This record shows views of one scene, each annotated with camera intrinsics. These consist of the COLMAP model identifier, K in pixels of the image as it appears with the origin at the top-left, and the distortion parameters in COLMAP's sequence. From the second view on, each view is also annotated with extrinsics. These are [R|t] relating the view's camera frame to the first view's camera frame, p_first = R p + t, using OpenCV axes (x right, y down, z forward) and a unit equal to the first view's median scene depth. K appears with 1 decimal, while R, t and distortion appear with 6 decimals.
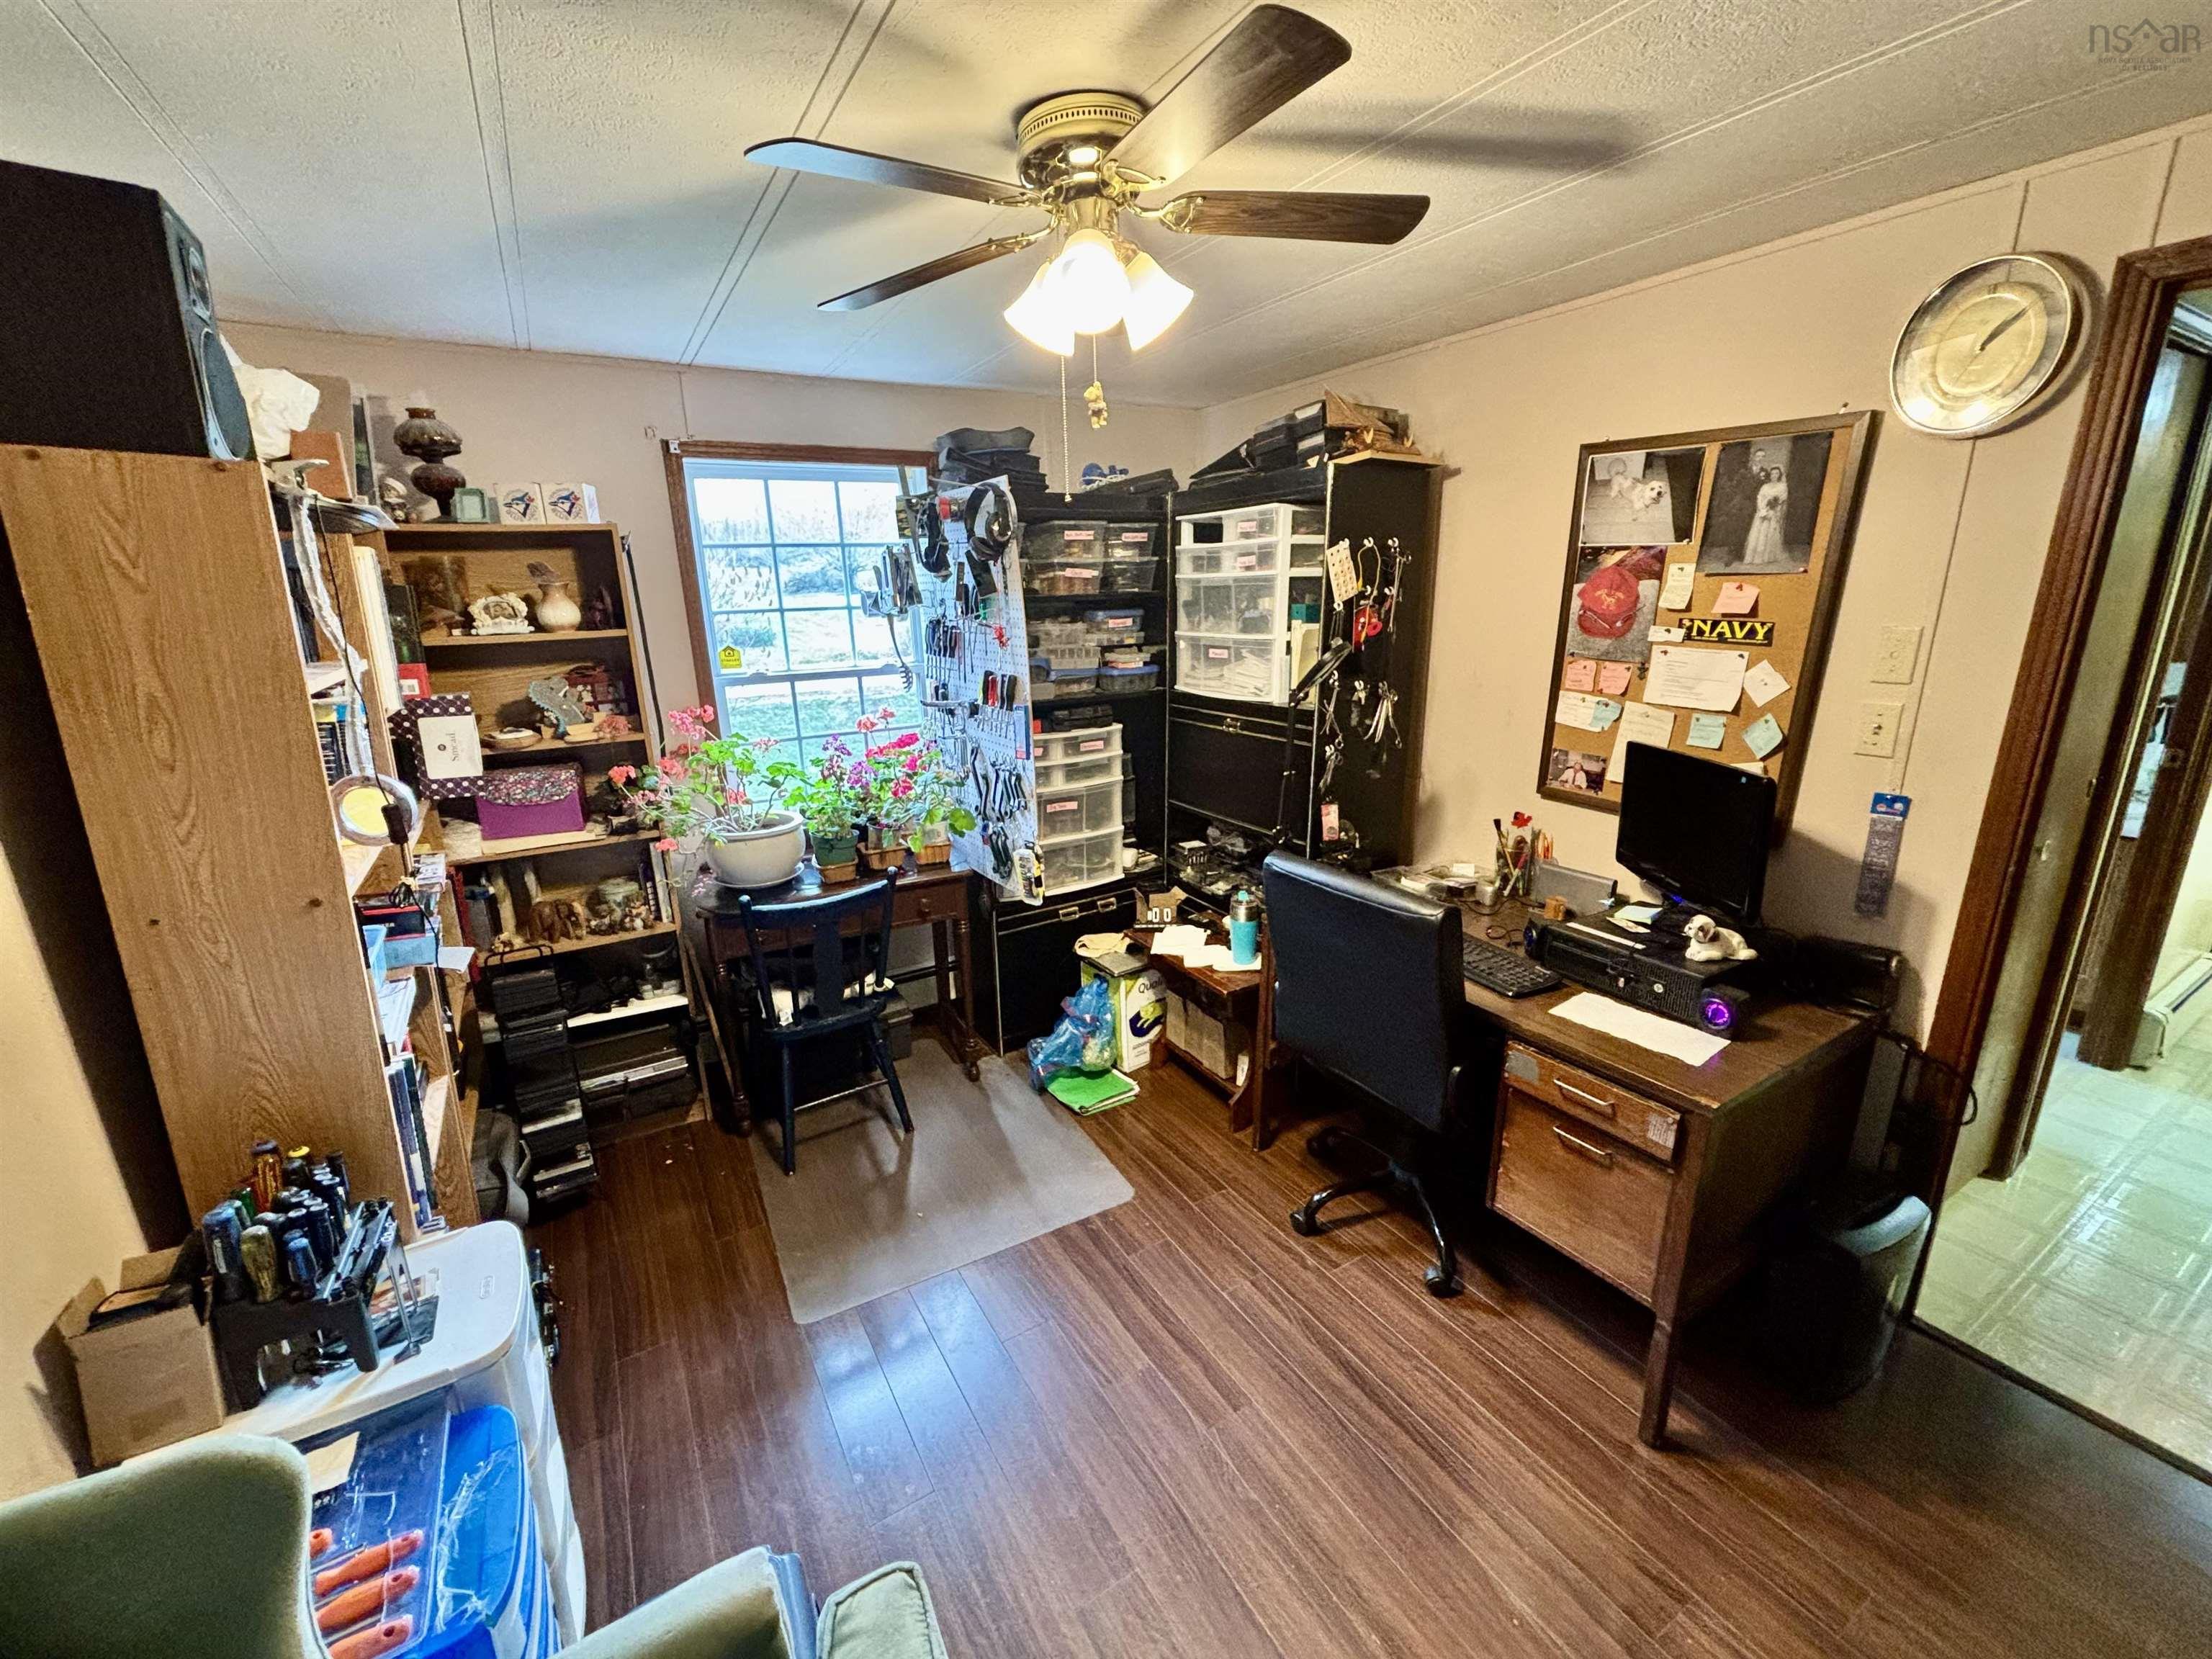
lens RADIAL K [[899.6, 0, 1108.5], [0, 899.6, 820.1], [0, 0, 1]] dist [-0.005793, 0.000117]
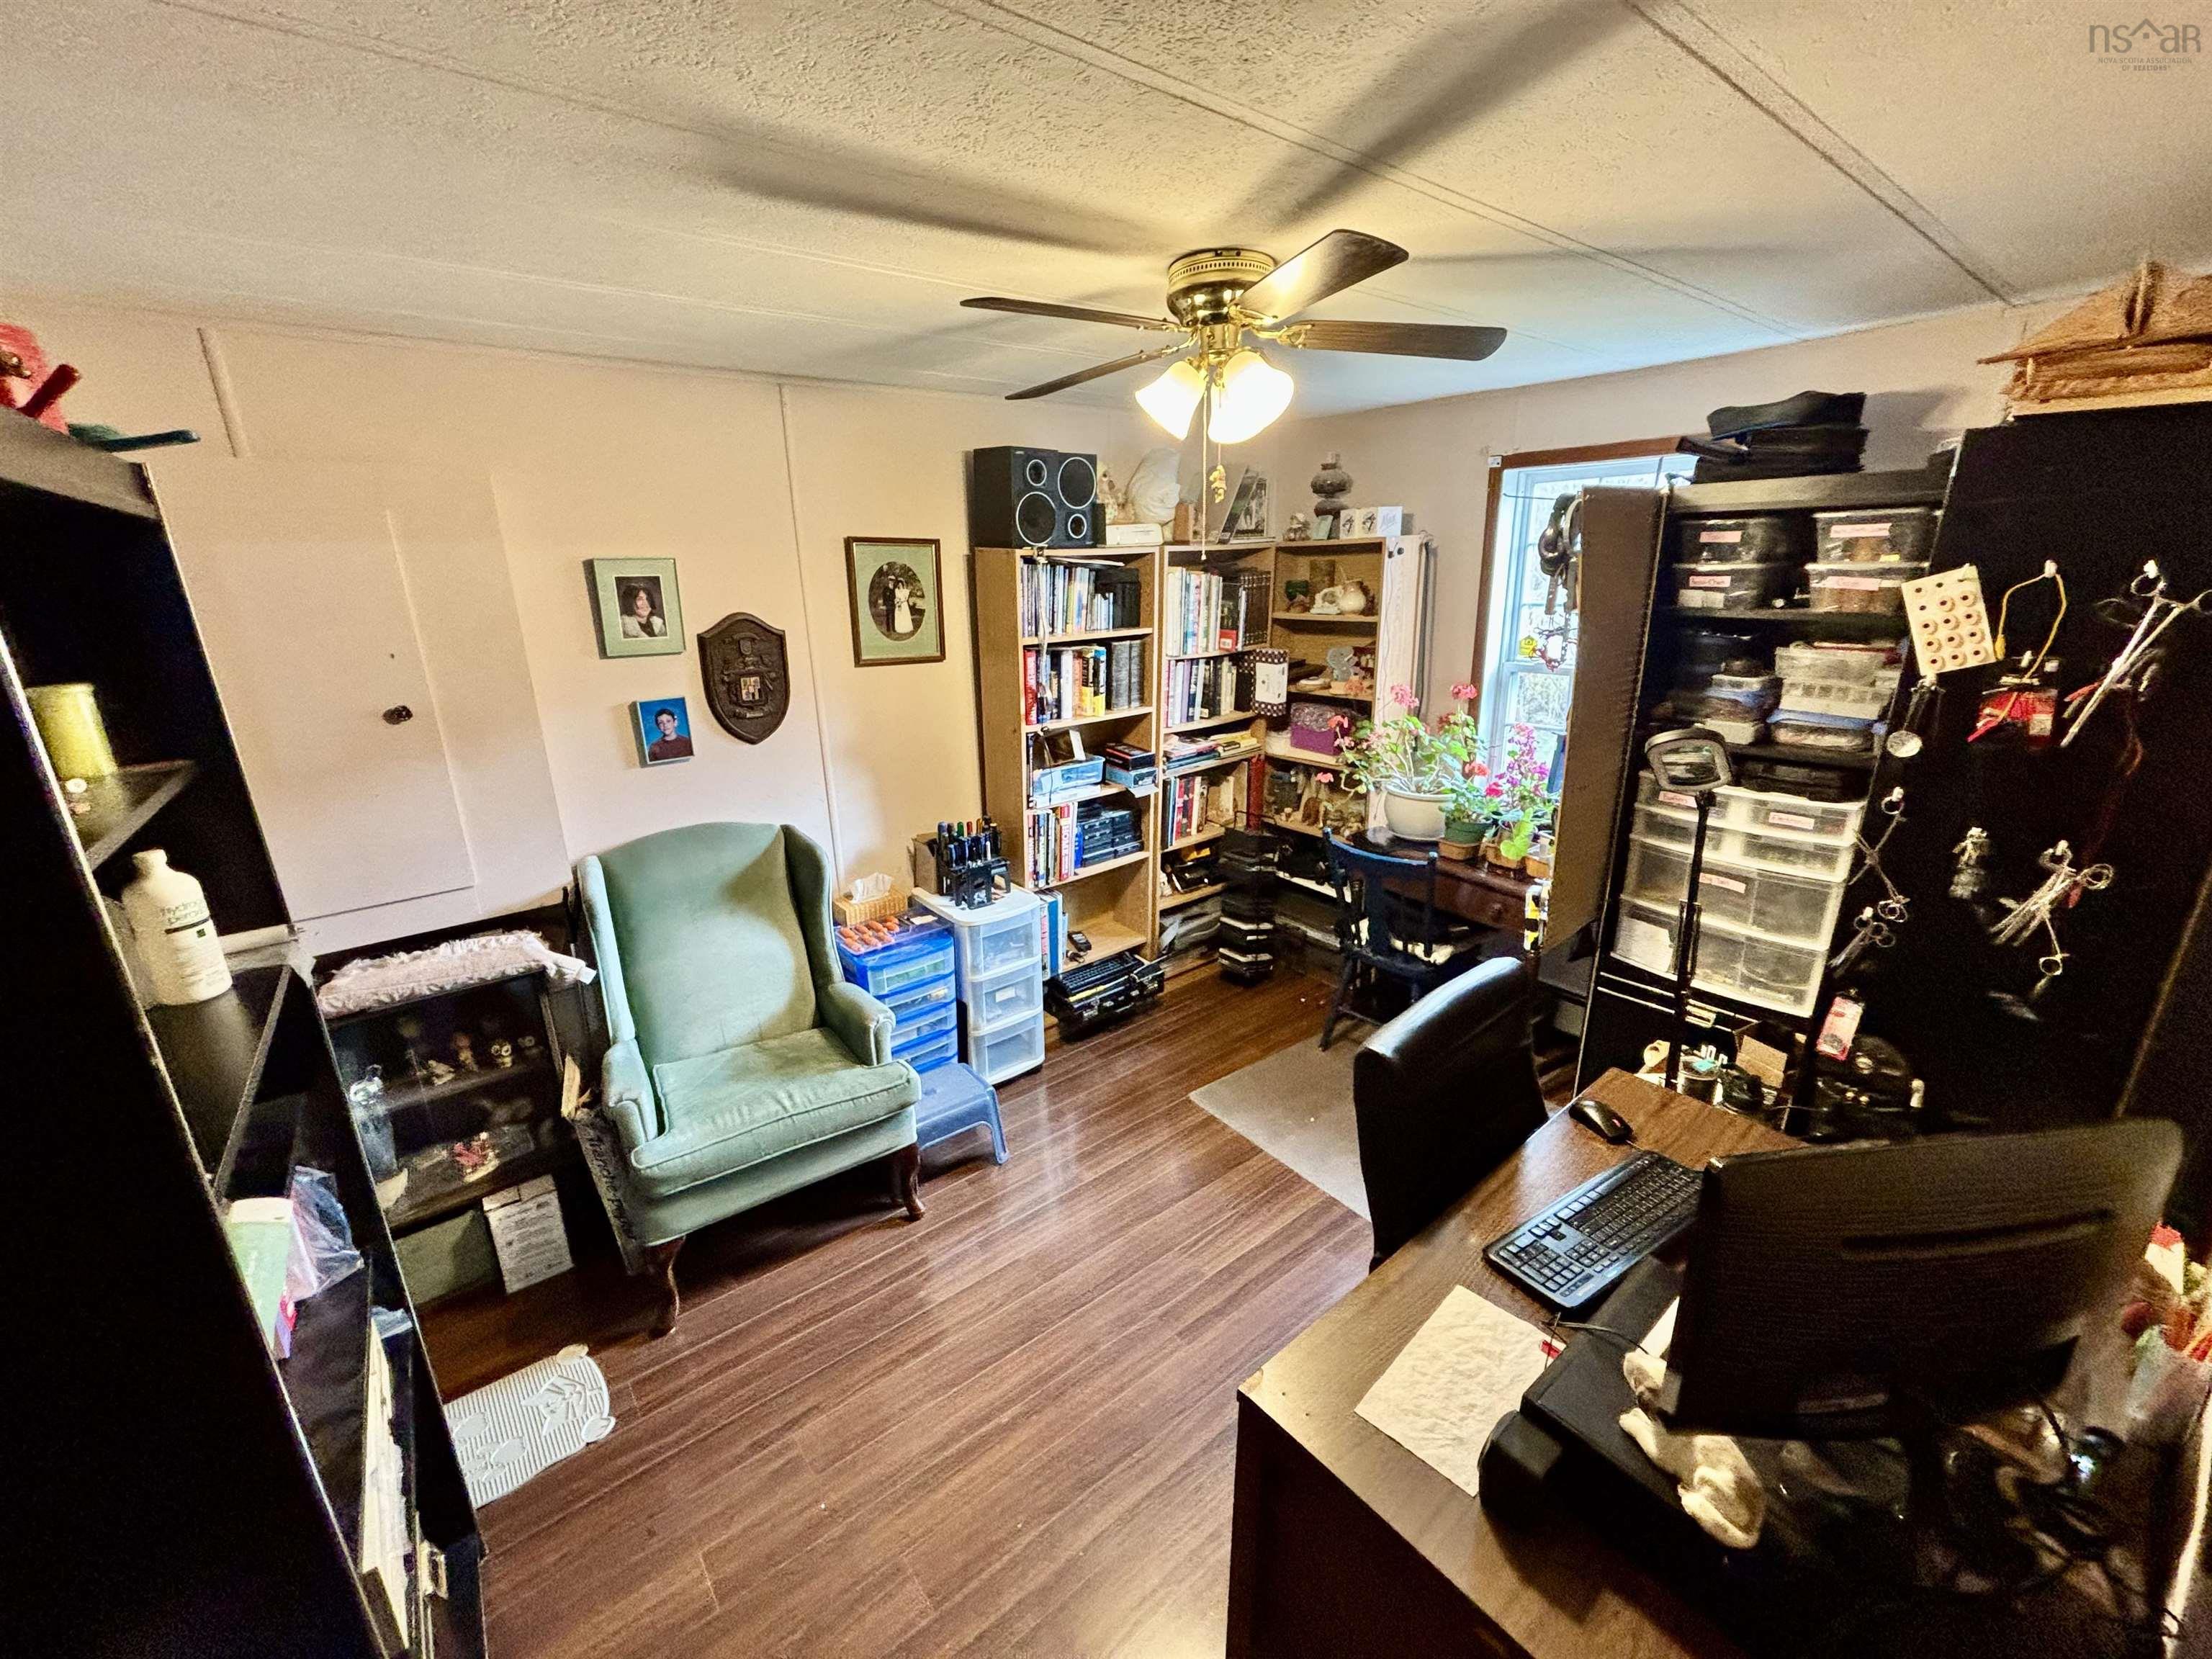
lens RADIAL K [[898.0, 0, 1099.8], [0, 898.0, 833.7], [0, 0, 1]] dist [-0.003174, 0.000149]
pose [[0.131282, 0.307811, -0.942347, 0.741779], [-0.227163, 0.934622, 0.273640, -0.179561], [0.964967, 0.178142, 0.192622, 0.396719]]
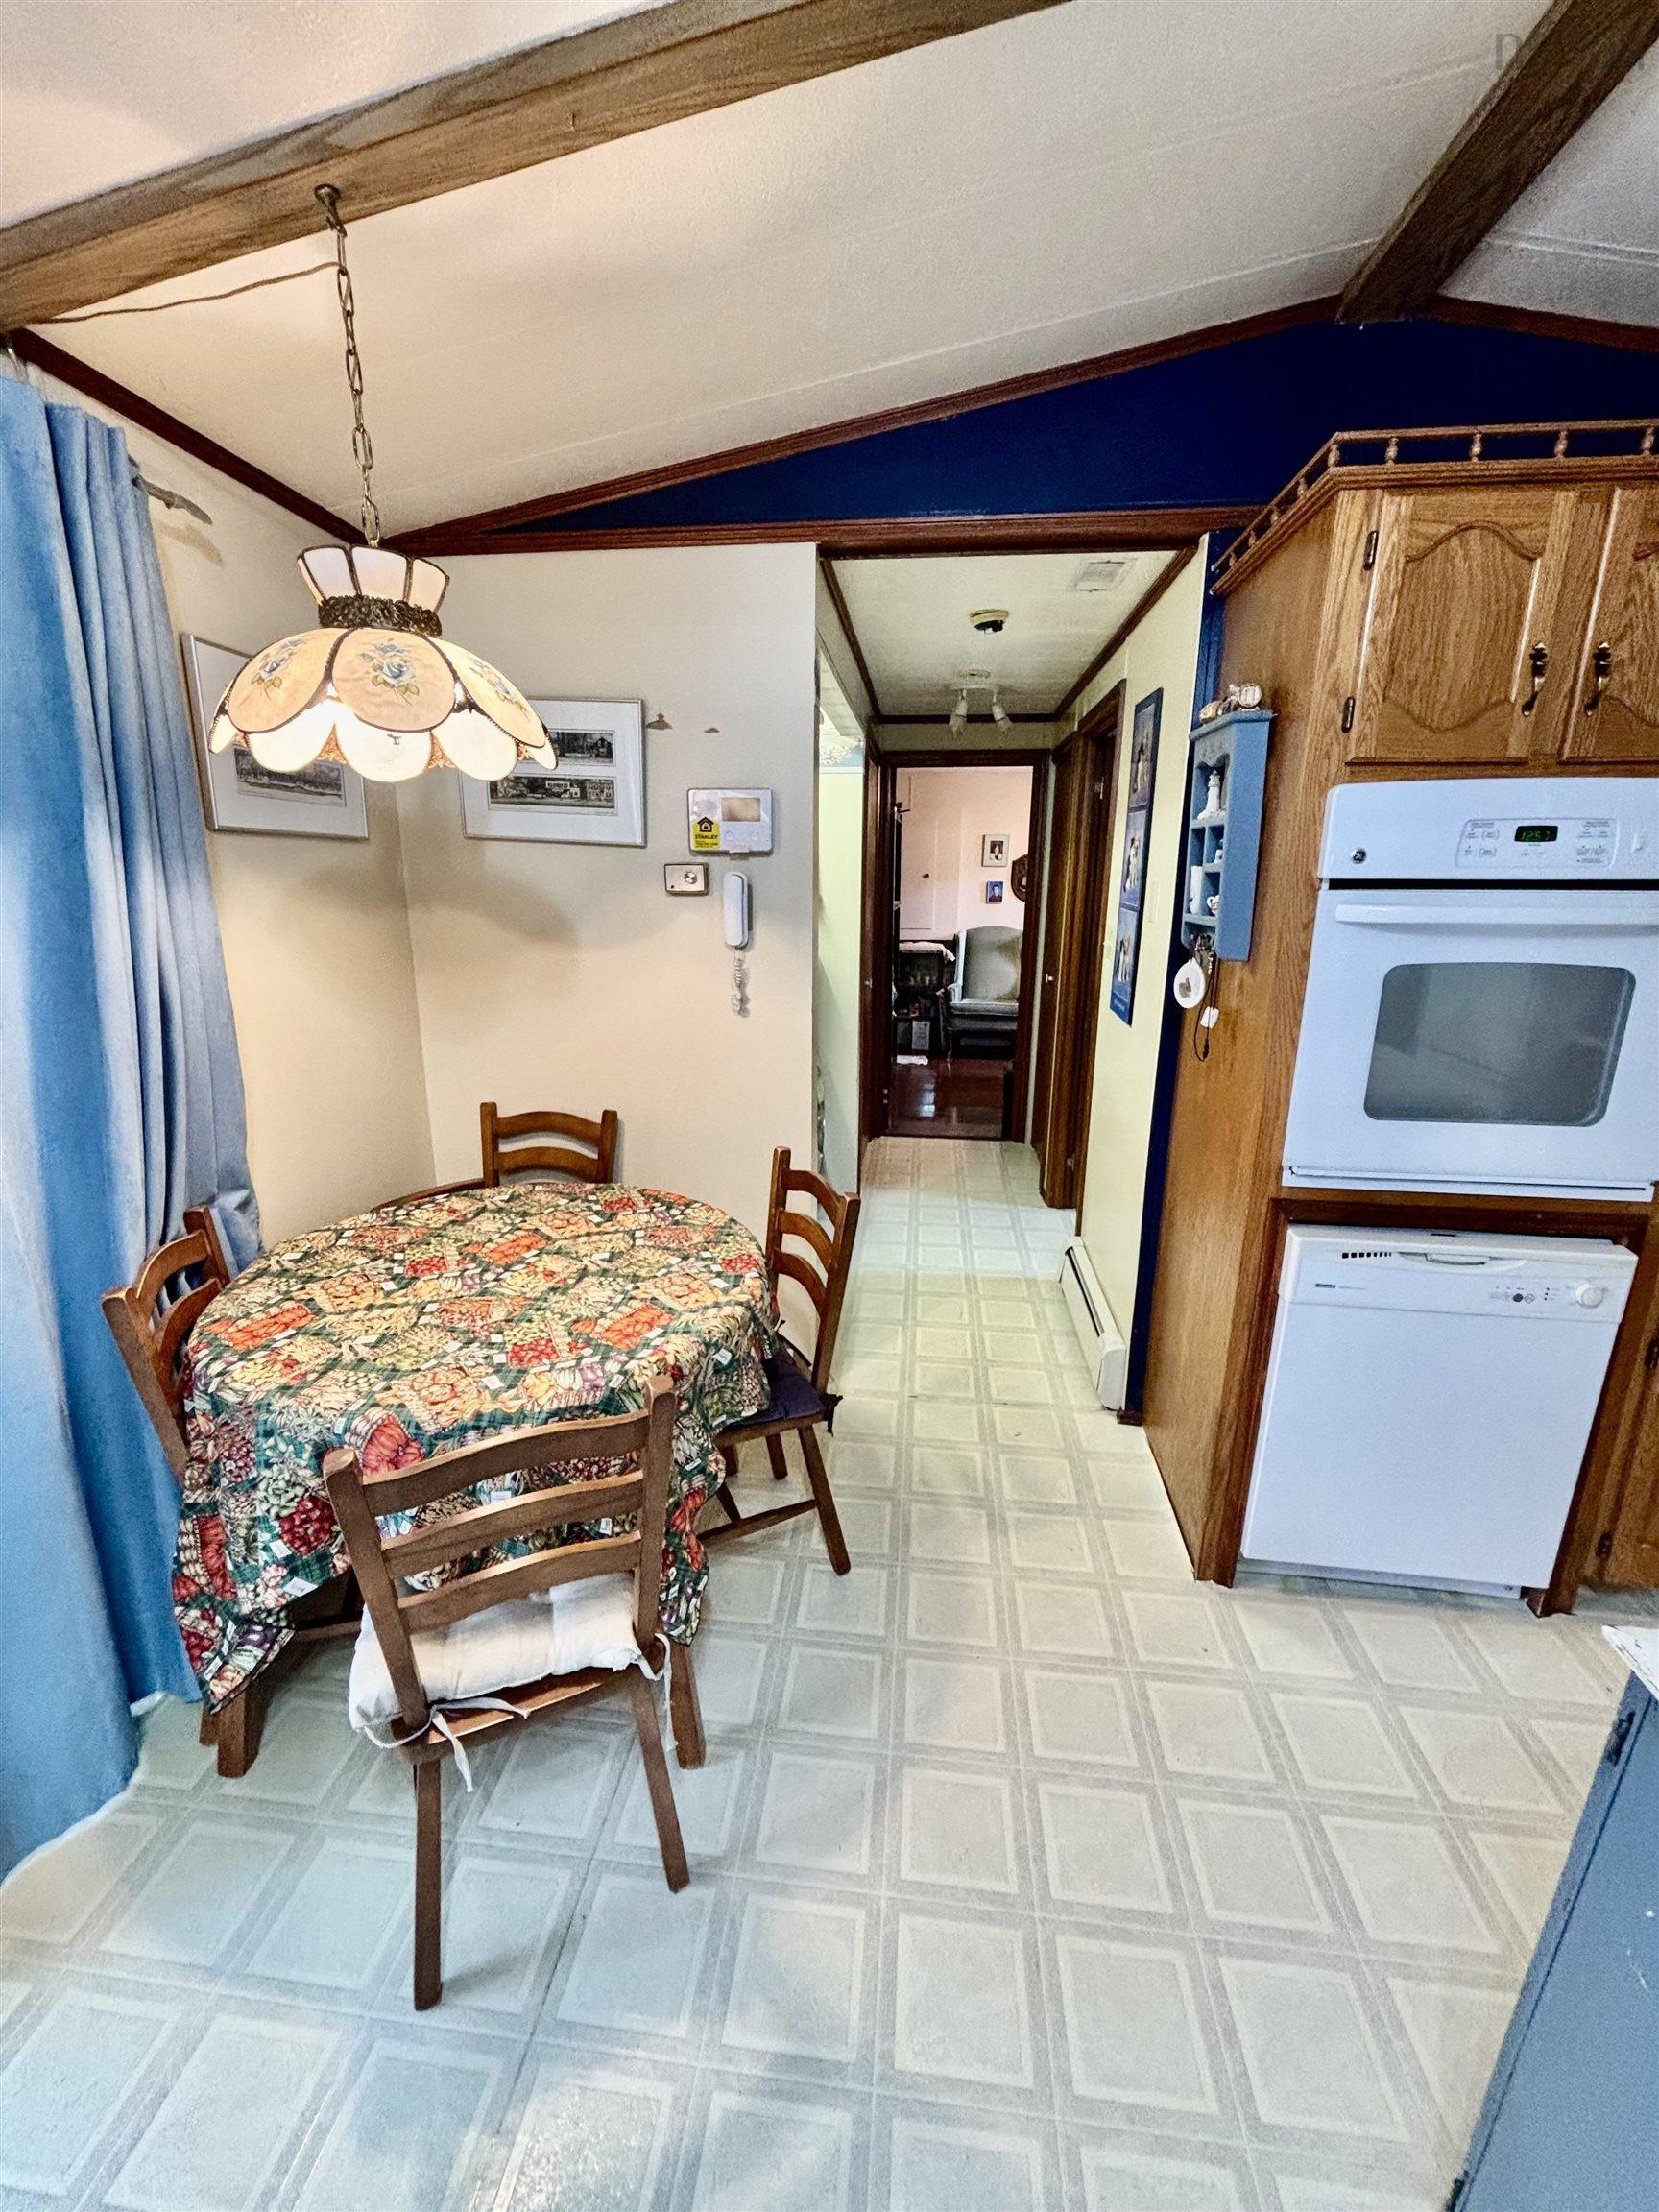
lens RADIAL K [[894.3, 0, 823.2], [0, 894.3, 1101.4], [0, 0, 1]] dist [-0.003105, -0.000447]
pose [[-0.606646, 0.227807, -0.761633, 2.346730], [-0.188200, 0.889673, 0.416007, -0.396933], [0.772374, 0.395709, -0.496844, 1.338287]]
